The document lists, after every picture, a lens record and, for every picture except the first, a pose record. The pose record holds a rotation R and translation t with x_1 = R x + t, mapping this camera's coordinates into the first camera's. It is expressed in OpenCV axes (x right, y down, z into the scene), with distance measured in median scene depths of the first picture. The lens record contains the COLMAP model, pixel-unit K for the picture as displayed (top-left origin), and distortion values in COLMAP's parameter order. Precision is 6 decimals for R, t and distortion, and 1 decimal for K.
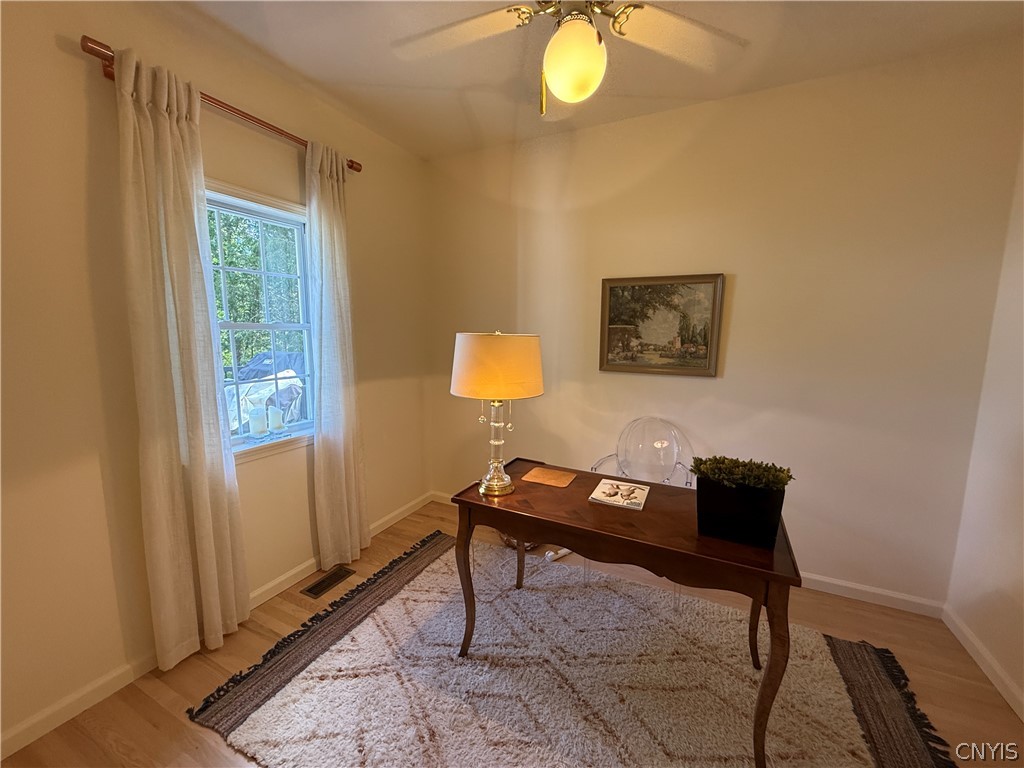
lens RADIAL K [[410.5, 0, 512.2], [0, 410.5, 383.6], [0, 0, 1]] dist [0.000983, -0.000135]
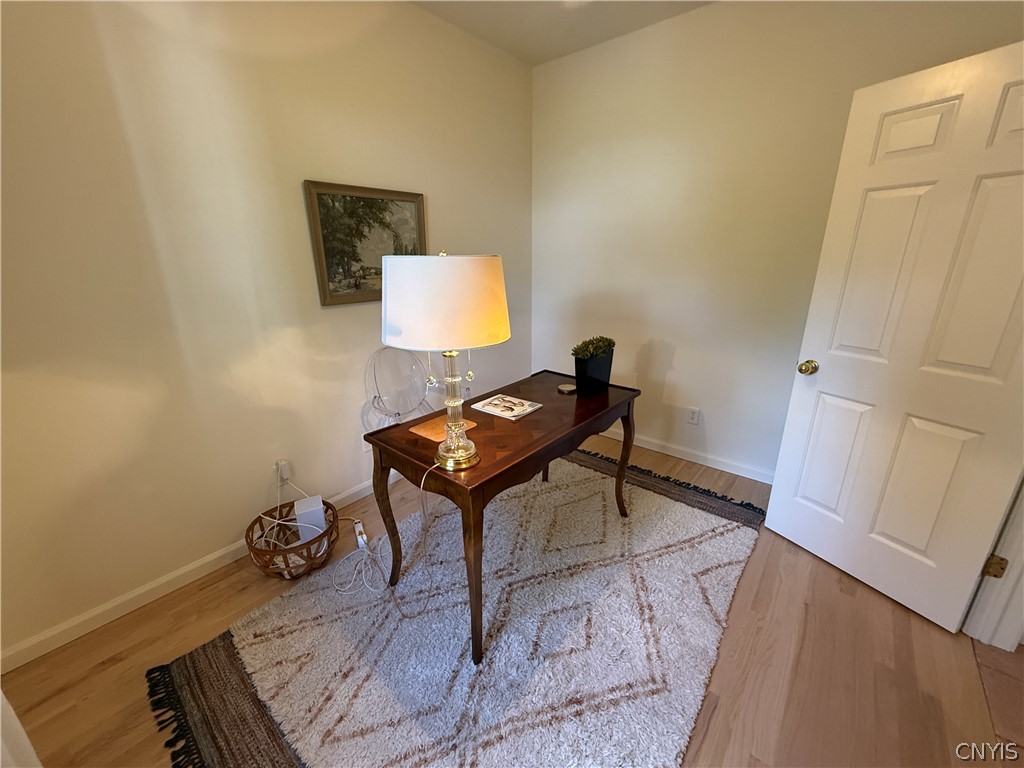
lens RADIAL K [[410.5, 0, 510.8], [0, 410.5, 381.3], [0, 0, 1]] dist [0.000983, -0.000135]
pose [[0.241786, -0.306479, 0.920657, -0.522203], [0.143100, 0.949697, 0.278564, -0.069991], [-0.959720, 0.064393, 0.273481, 0.505176]]
